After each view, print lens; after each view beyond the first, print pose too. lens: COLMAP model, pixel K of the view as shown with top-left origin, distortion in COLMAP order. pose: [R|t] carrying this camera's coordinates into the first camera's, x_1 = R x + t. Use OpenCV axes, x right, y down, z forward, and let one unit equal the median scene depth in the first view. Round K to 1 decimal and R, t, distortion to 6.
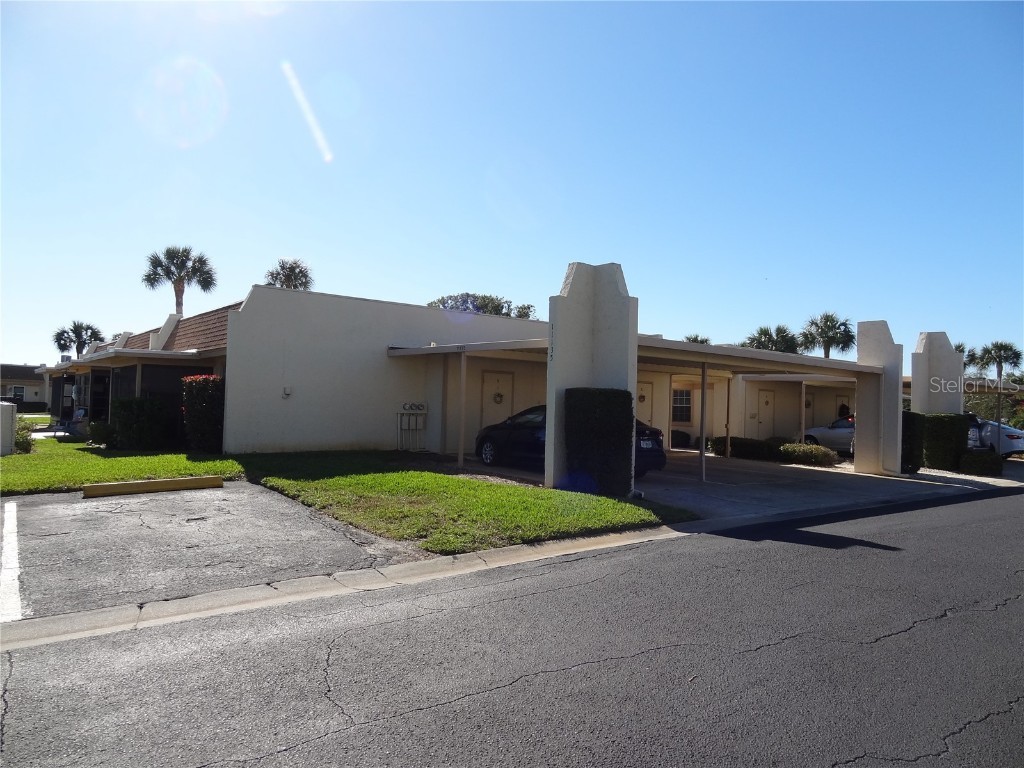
lens RADIAL K [[717.5, 0, 512.0], [0, 717.5, 384.0], [0, 0, 1]] dist [0.003913, 0.000692]
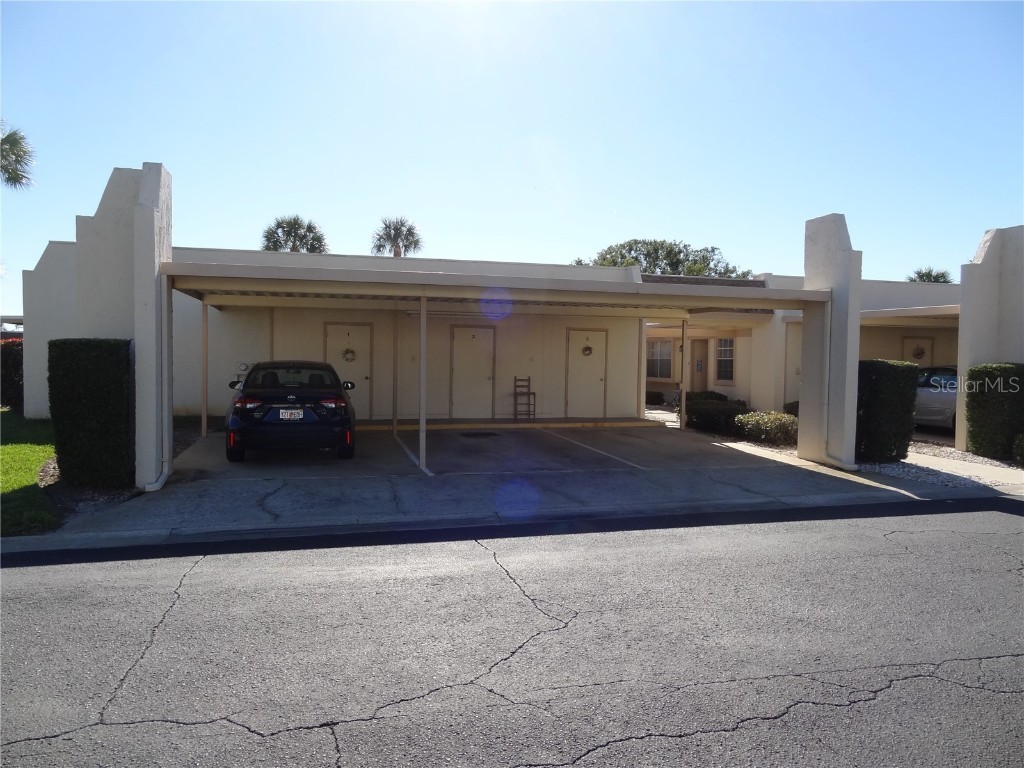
lens RADIAL K [[717.5, 0, 512.0], [0, 717.5, 384.0], [0, 0, 1]] dist [0.003913, 0.000692]
pose [[0.920848, -0.006801, -0.389861, 0.386497], [0.028958, 0.998280, 0.050984, 0.013349], [0.388844, -0.058238, 0.919461, 0.247274]]
